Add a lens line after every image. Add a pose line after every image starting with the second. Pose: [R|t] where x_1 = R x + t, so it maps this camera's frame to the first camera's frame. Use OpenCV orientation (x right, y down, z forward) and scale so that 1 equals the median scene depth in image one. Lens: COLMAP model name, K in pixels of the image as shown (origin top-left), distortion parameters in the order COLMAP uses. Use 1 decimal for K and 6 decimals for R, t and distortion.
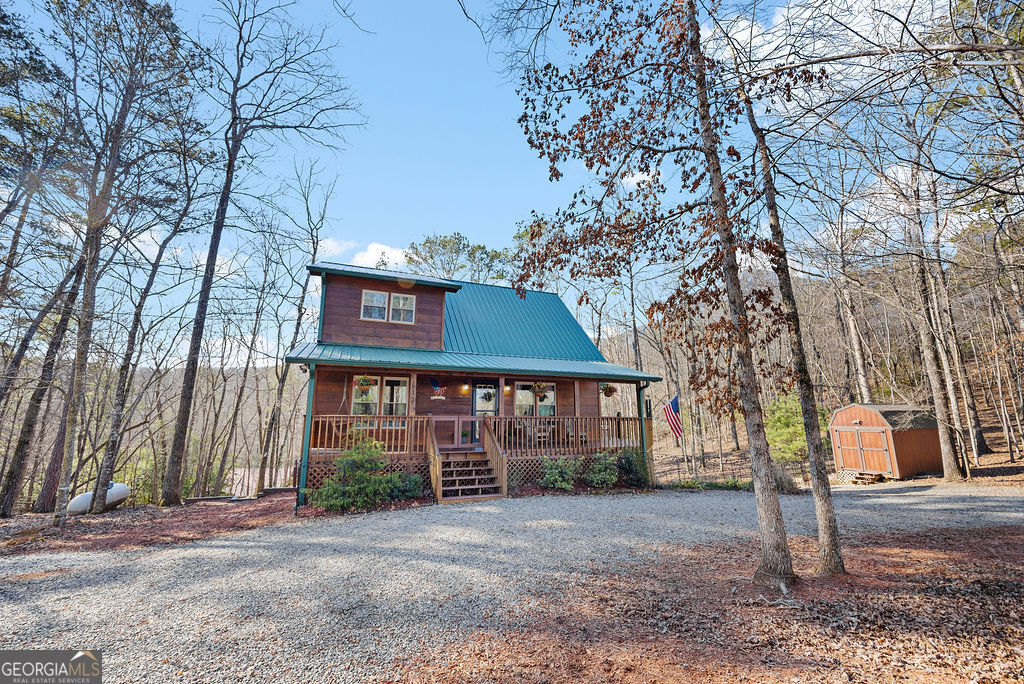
lens RADIAL K [[394.0, 0, 514.2], [0, 394.0, 343.1], [0, 0, 1]] dist [-0.000235, -0.000109]
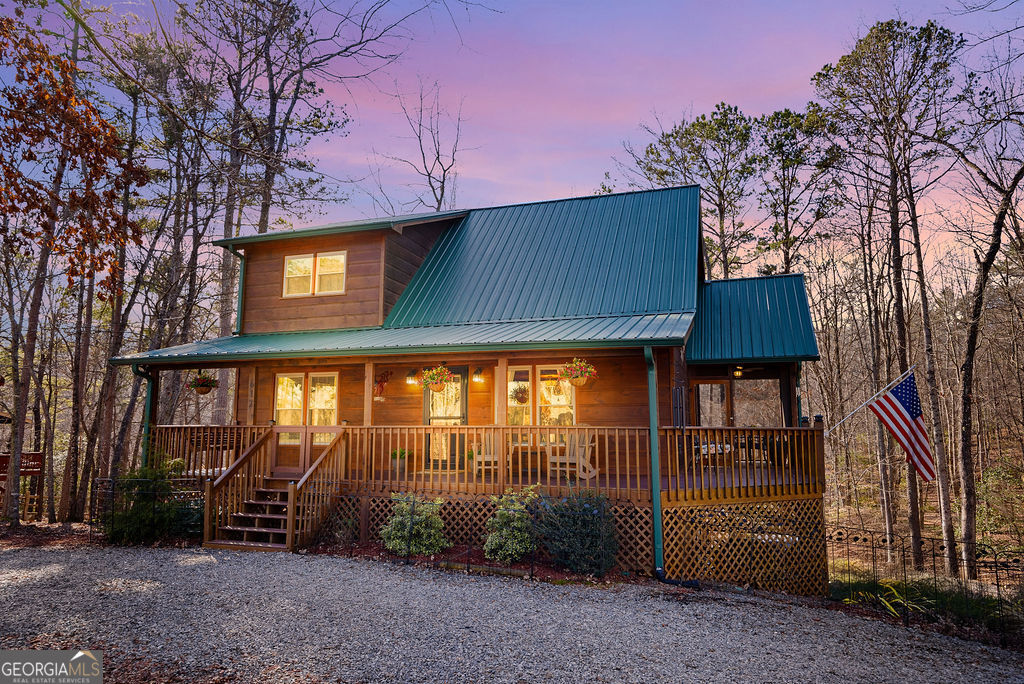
lens RADIAL K [[658.9, 0, 520.8], [0, 658.9, 339.9], [0, 0, 1]] dist [-0.001530, 0.002161]
pose [[0.764149, -0.089475, -0.638803, 0.719567], [0.119135, 0.992872, 0.003443, 0.066554], [0.633942, -0.078734, 0.769362, 0.320986]]
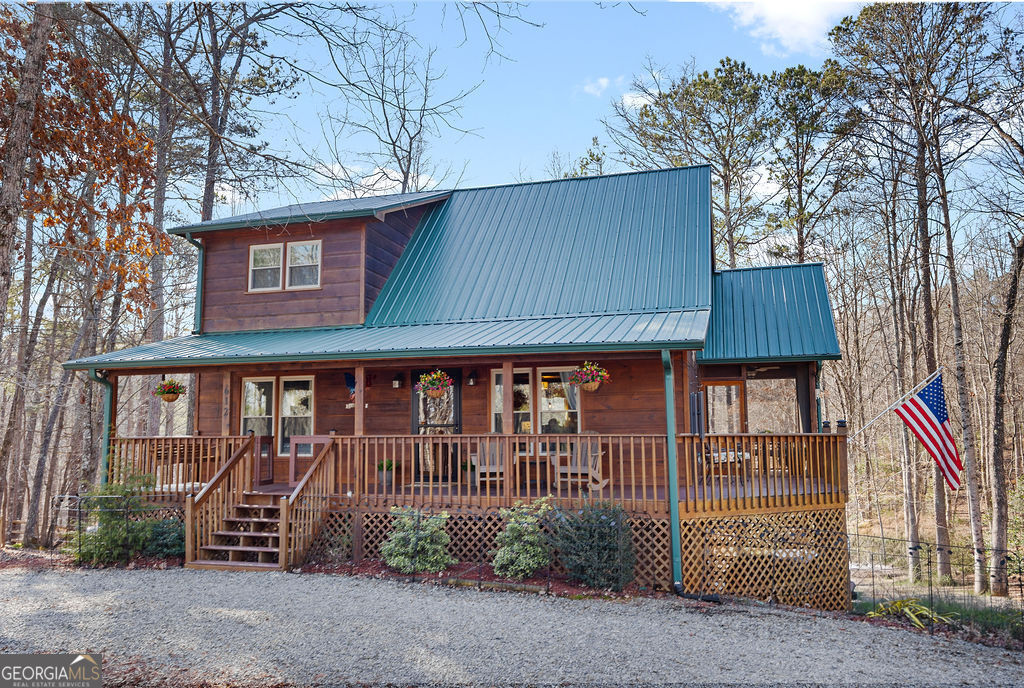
lens RADIAL K [[782.7, 0, 510.6], [0, 782.7, 343.7], [0, 0, 1]] dist [-0.000780, -0.009639]
pose [[0.784260, -0.081376, -0.615072, 0.738586], [0.123062, 0.992067, 0.025659, 0.045144], [0.608105, -0.095815, 0.788053, 0.223054]]
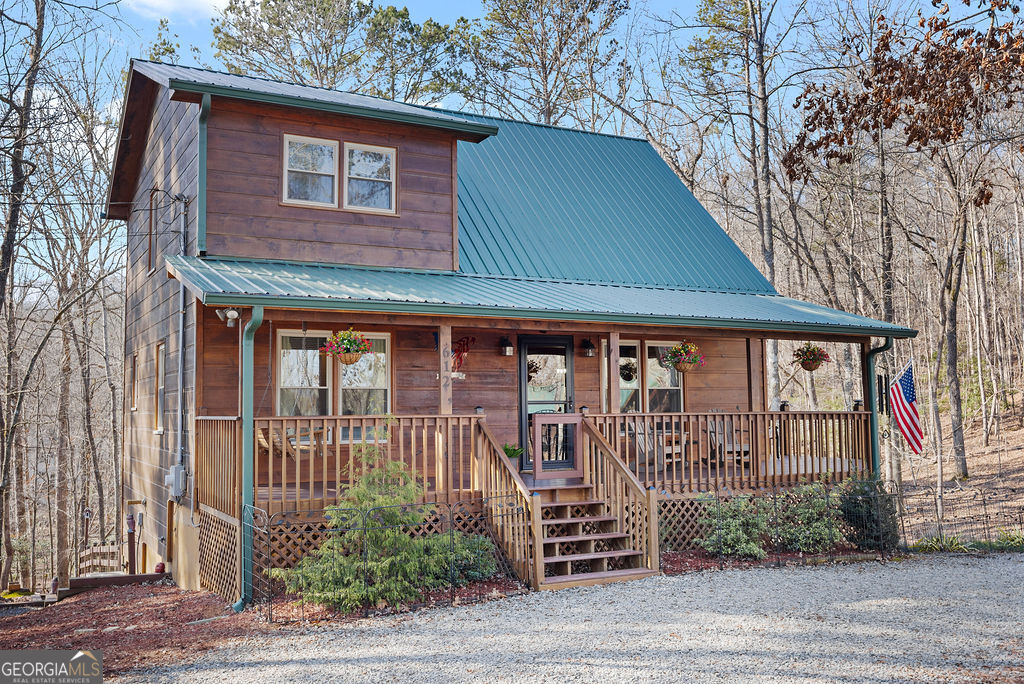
lens RADIAL K [[946.4, 0, 505.1], [0, 946.4, 336.8], [0, 0, 1]] dist [0.020596, 0.000000]
pose [[0.993868, -0.006397, 0.110386, -0.257192], [-0.004841, 0.994850, 0.101240, -0.019136], [-0.110465, -0.101154, 0.988719, -0.095272]]
